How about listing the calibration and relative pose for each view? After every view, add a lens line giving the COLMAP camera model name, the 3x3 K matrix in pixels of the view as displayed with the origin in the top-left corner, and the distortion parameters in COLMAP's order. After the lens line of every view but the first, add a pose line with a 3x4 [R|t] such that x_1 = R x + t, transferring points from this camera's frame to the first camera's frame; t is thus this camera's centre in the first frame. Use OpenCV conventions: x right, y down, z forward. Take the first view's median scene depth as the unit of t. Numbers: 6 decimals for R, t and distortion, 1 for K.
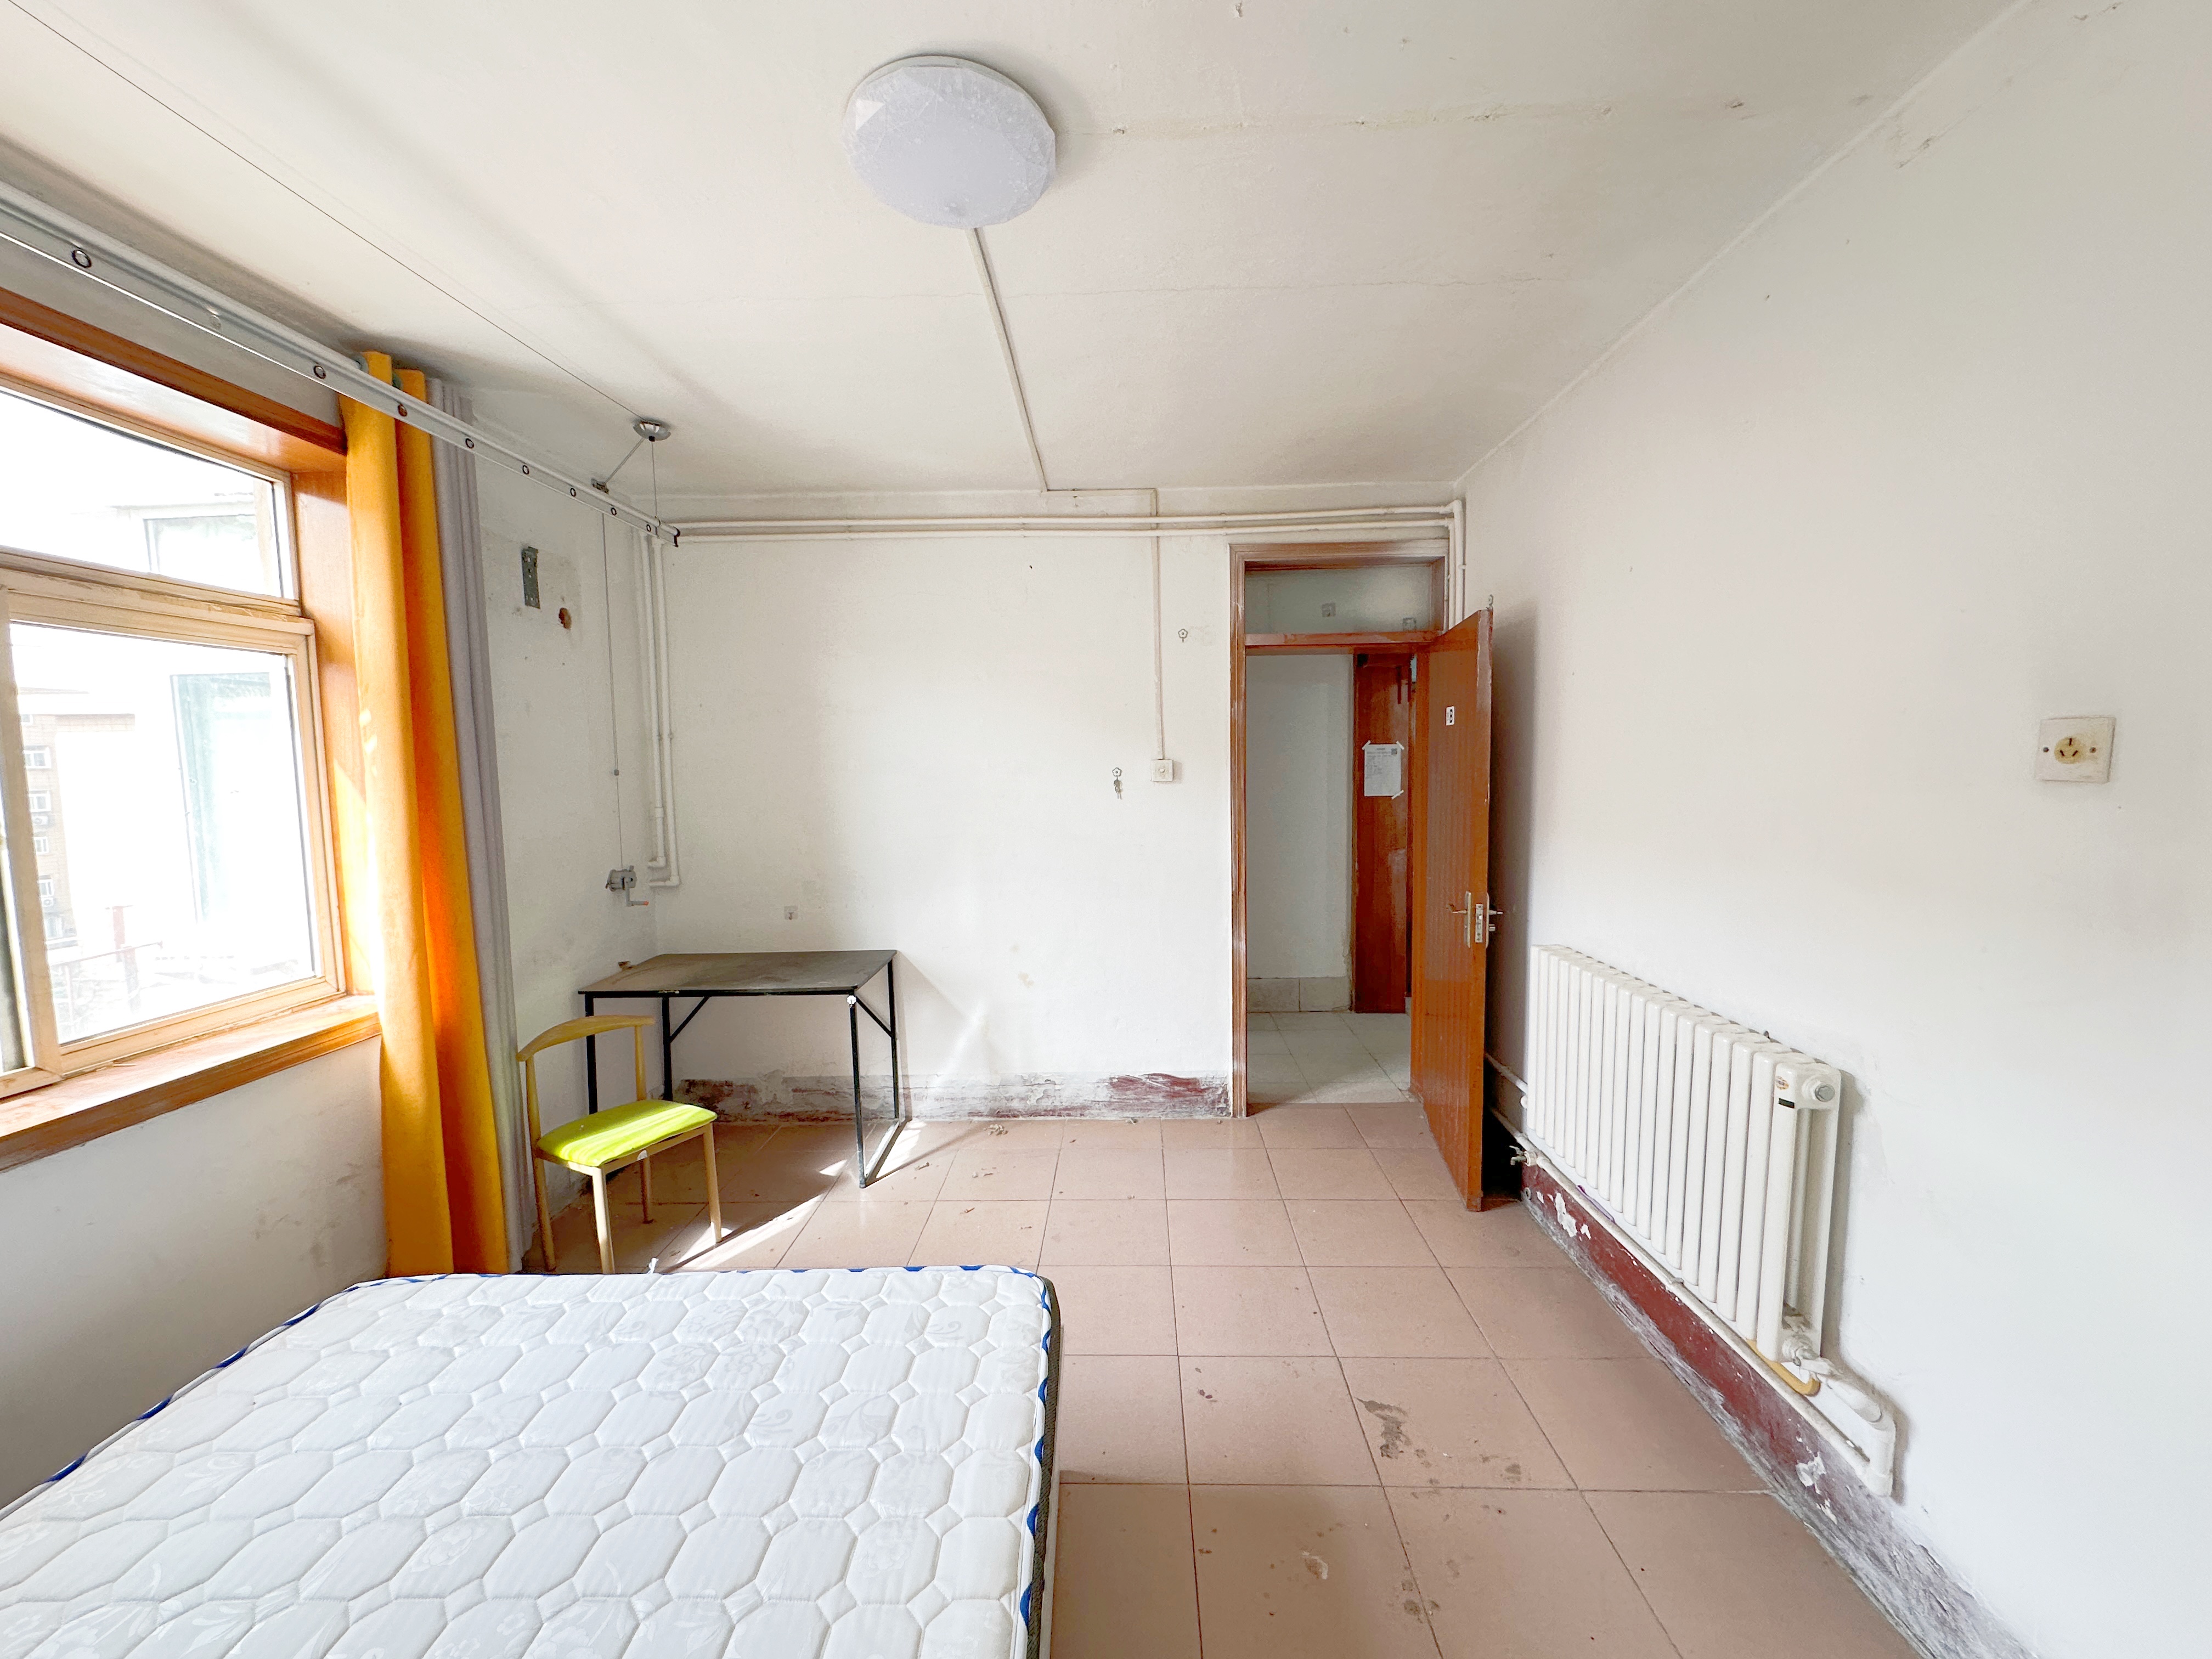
lens RADIAL K [[875.2, 0, 1092.1], [0, 875.2, 848.5], [0, 0, 1]] dist [-0.001484, -0.000026]
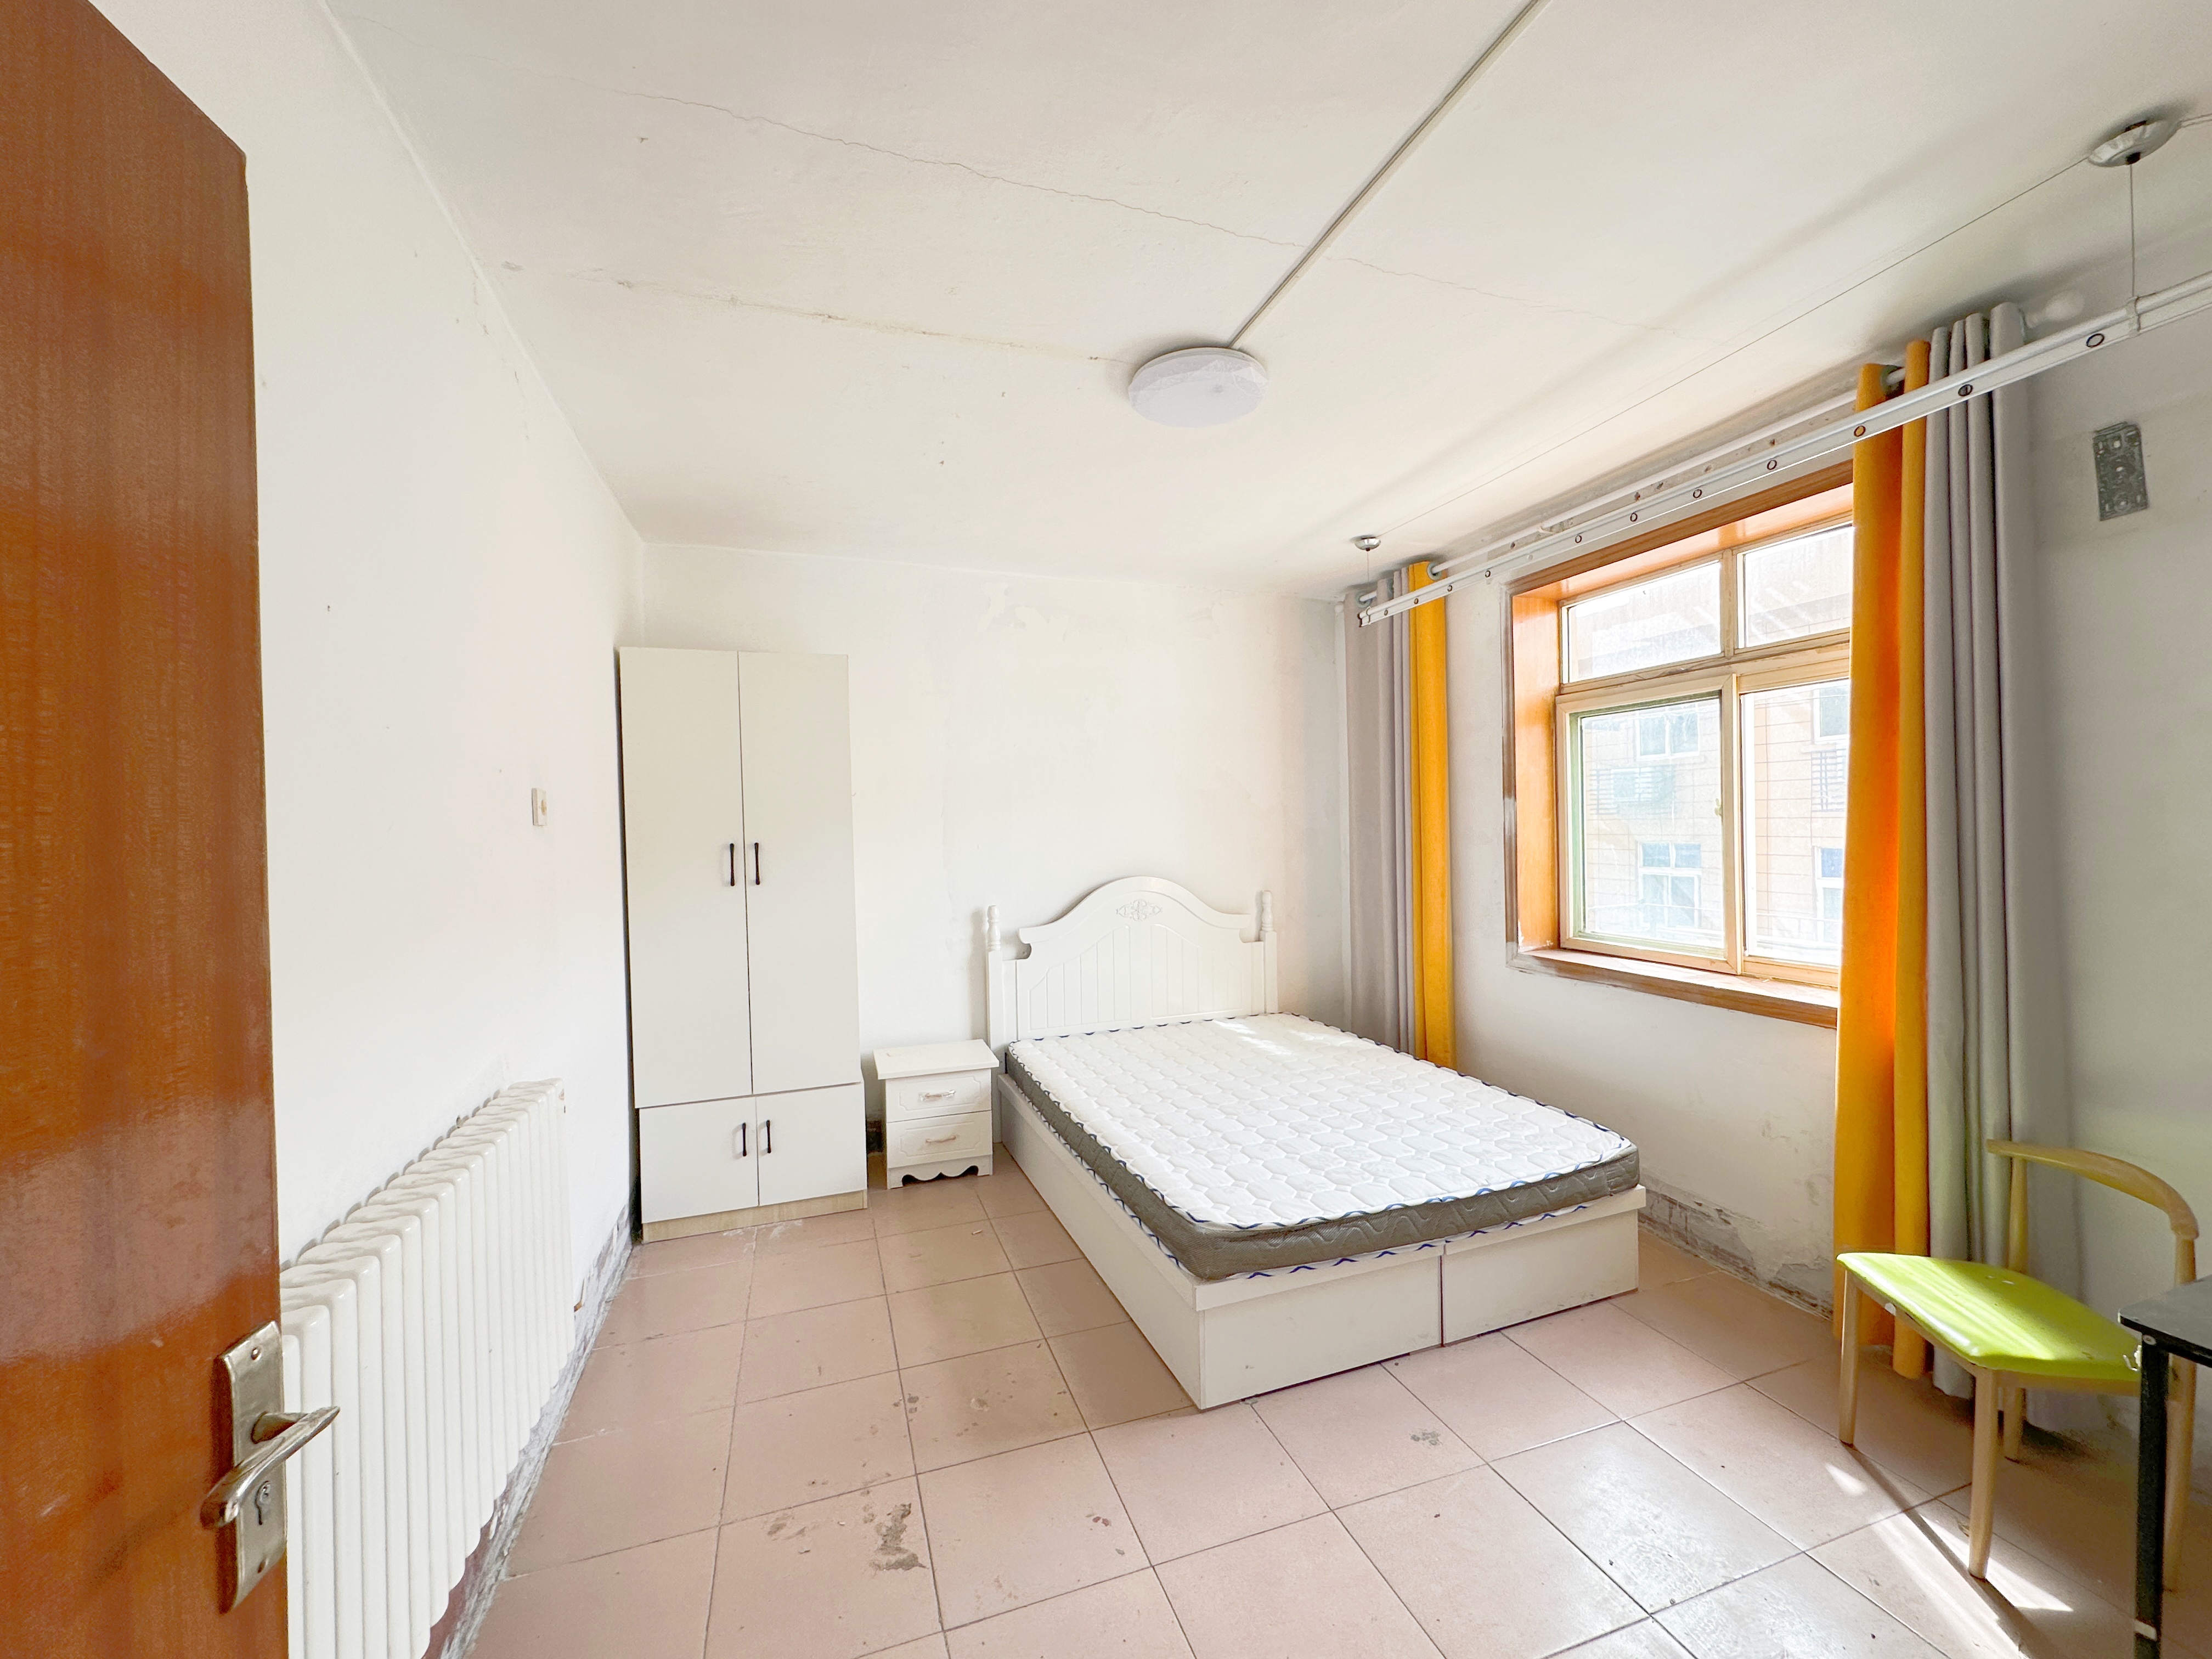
lens RADIAL K [[875.2, 0, 1098.8], [0, 875.2, 825.4], [0, 0, 1]] dist [-0.001484, -0.000026]
pose [[-0.933082, 0.035096, -0.357947, 0.438591], [0.002964, 0.995944, 0.089923, -0.142021], [0.359651, 0.082844, -0.929402, 1.837871]]
